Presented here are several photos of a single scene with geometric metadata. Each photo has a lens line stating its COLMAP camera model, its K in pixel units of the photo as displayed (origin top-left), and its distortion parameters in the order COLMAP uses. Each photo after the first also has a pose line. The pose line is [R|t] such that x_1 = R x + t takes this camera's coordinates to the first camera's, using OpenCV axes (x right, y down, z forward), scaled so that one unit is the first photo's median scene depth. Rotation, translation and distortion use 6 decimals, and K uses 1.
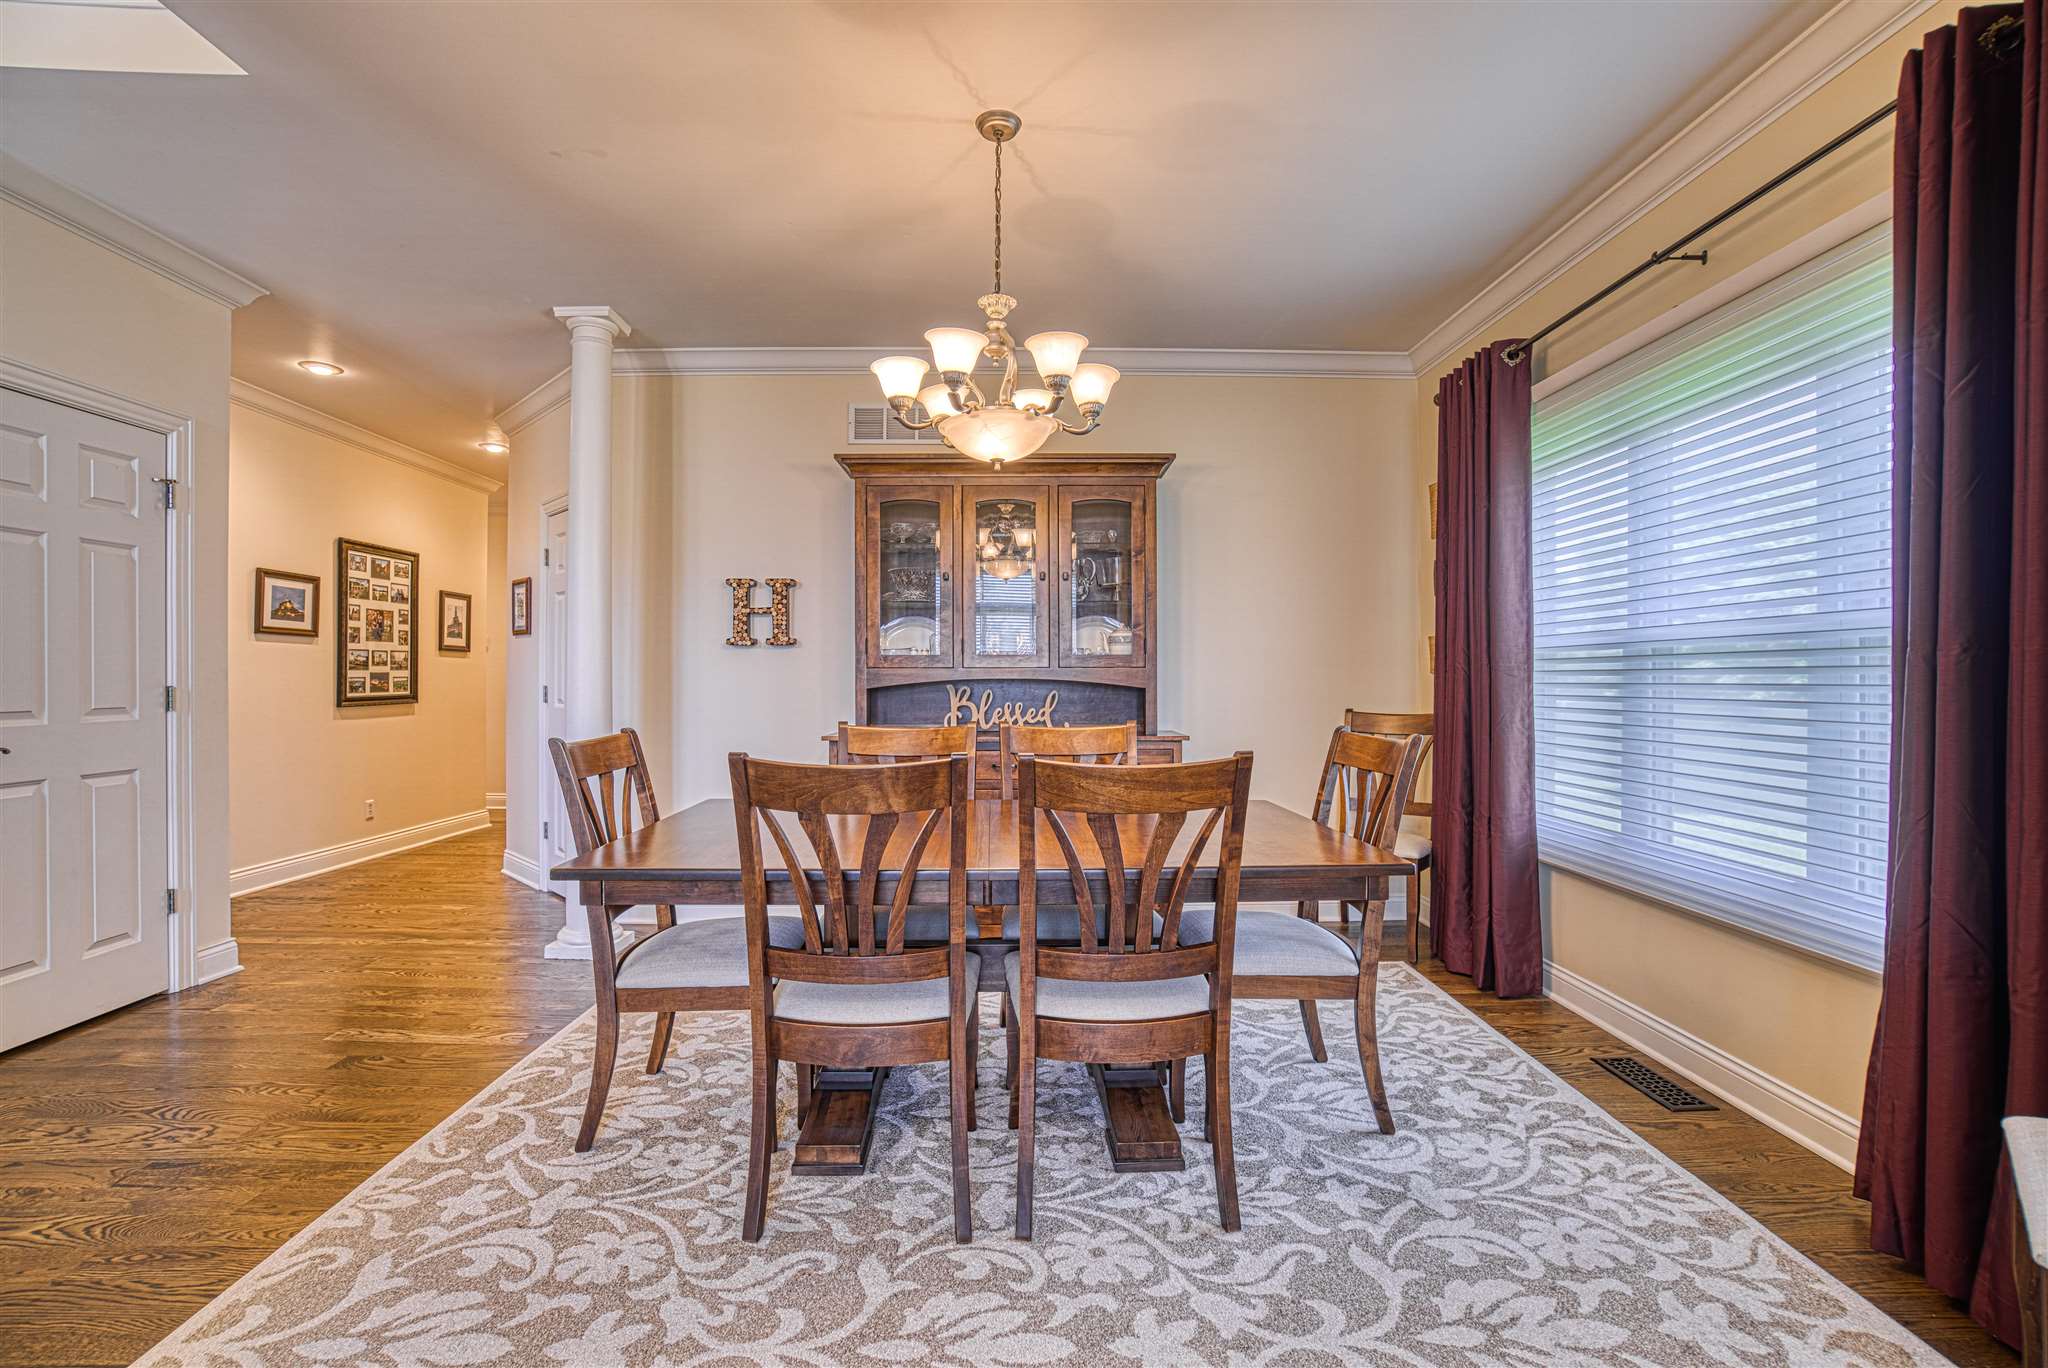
lens RADIAL K [[897.6, 0, 1031.3], [0, 897.6, 673.8], [0, 0, 1]] dist [-0.058337, 0.020175]
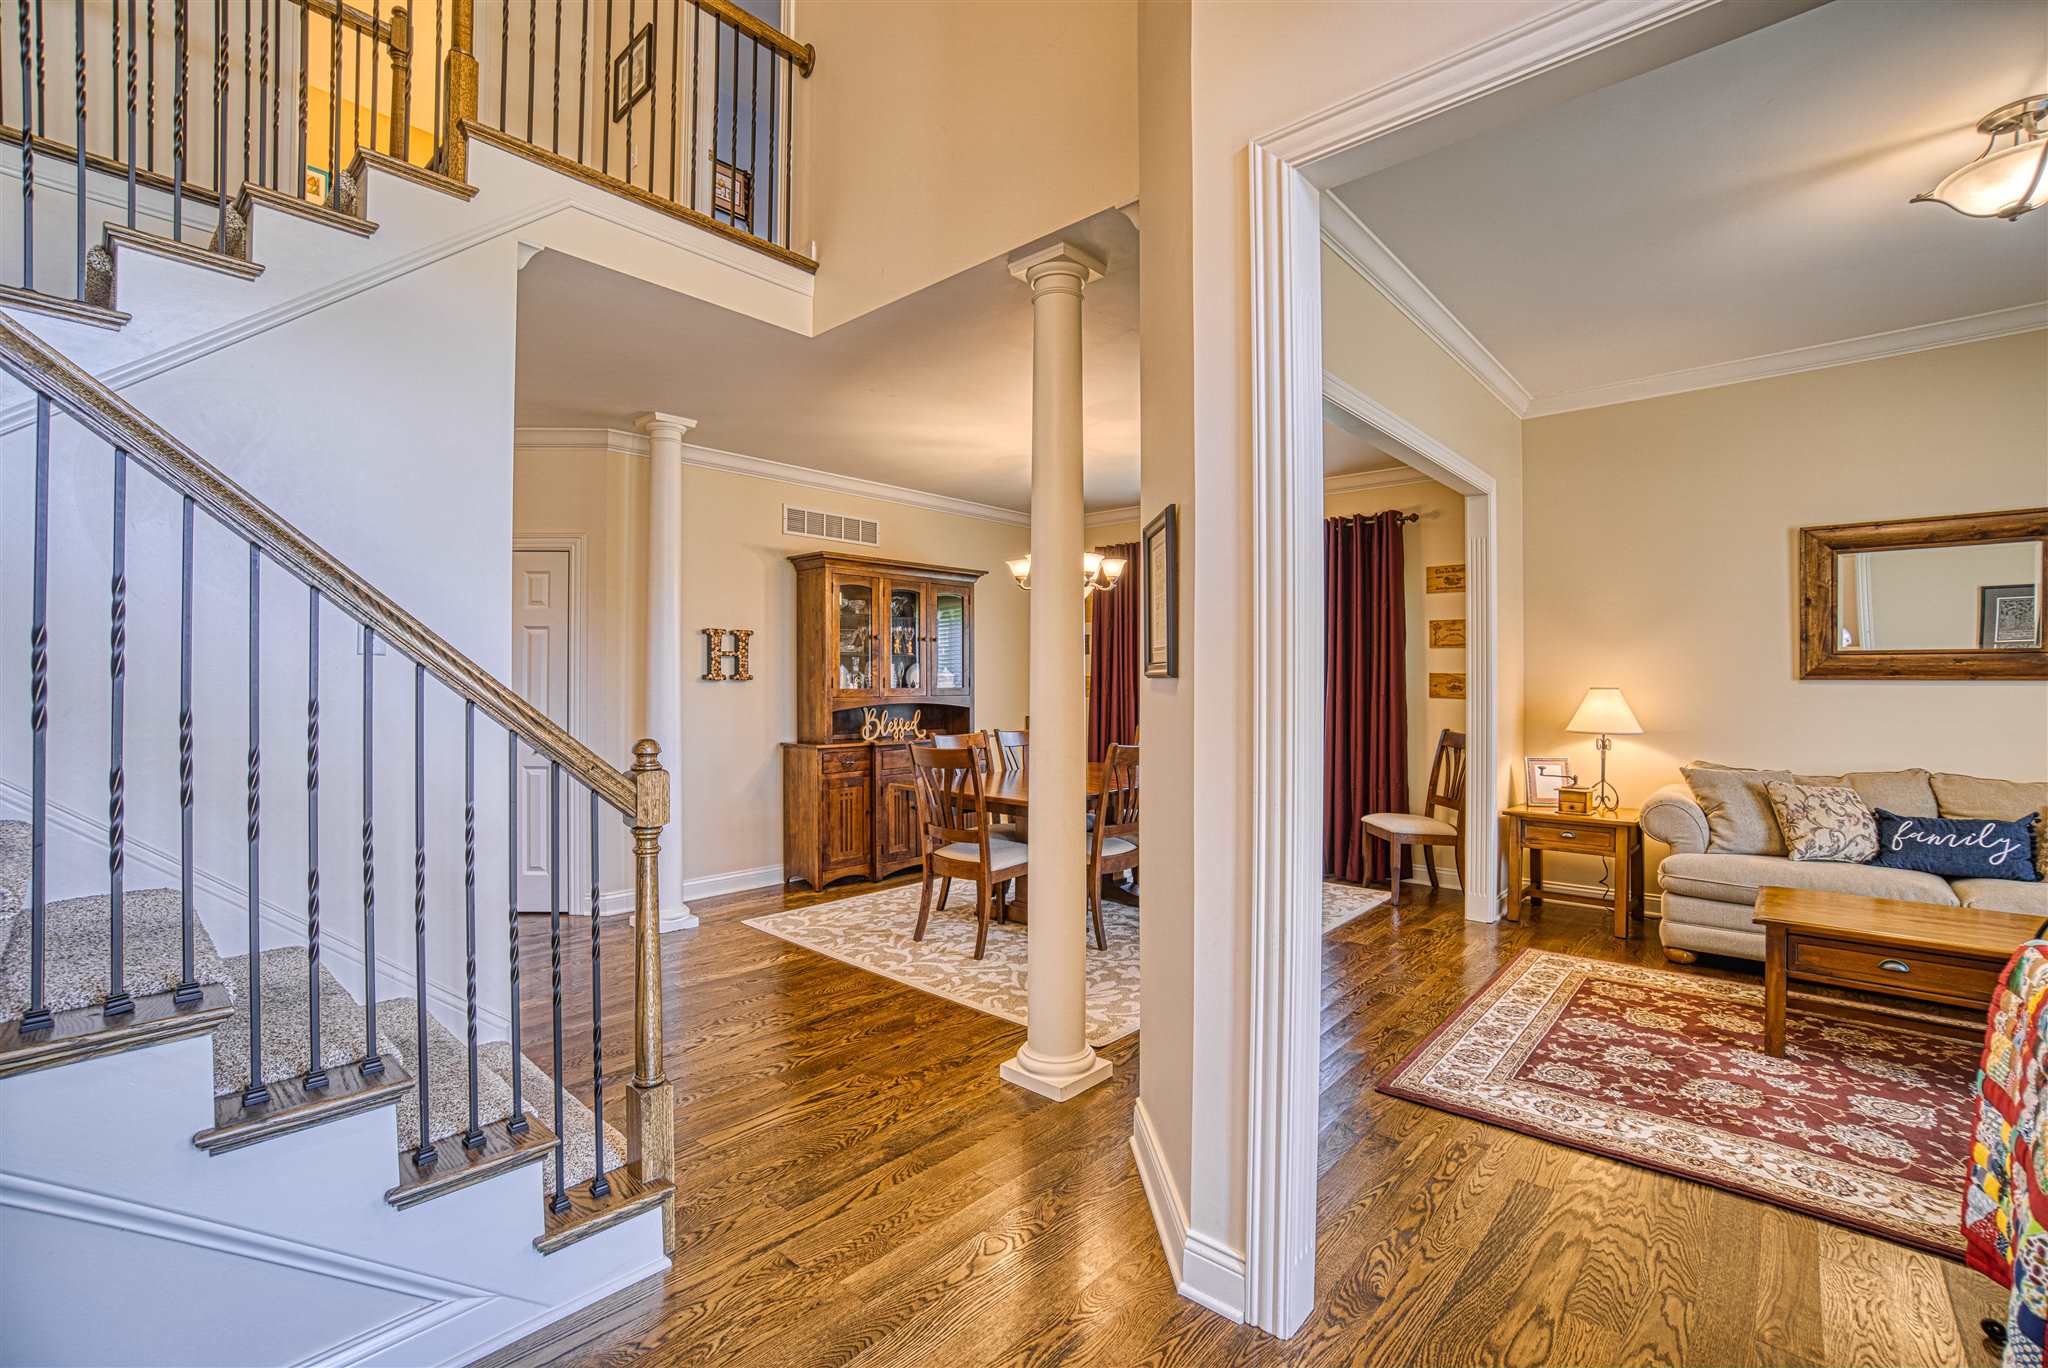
lens RADIAL K [[897.6, 0, 1016.5], [0, 897.6, 685.8], [0, 0, 1]] dist [-0.058337, 0.020175]
pose [[0.682495, -0.004594, 0.730876, -1.920459], [-0.003726, 0.999945, 0.009764, -0.075815], [-0.730881, -0.009387, 0.682441, -0.399510]]
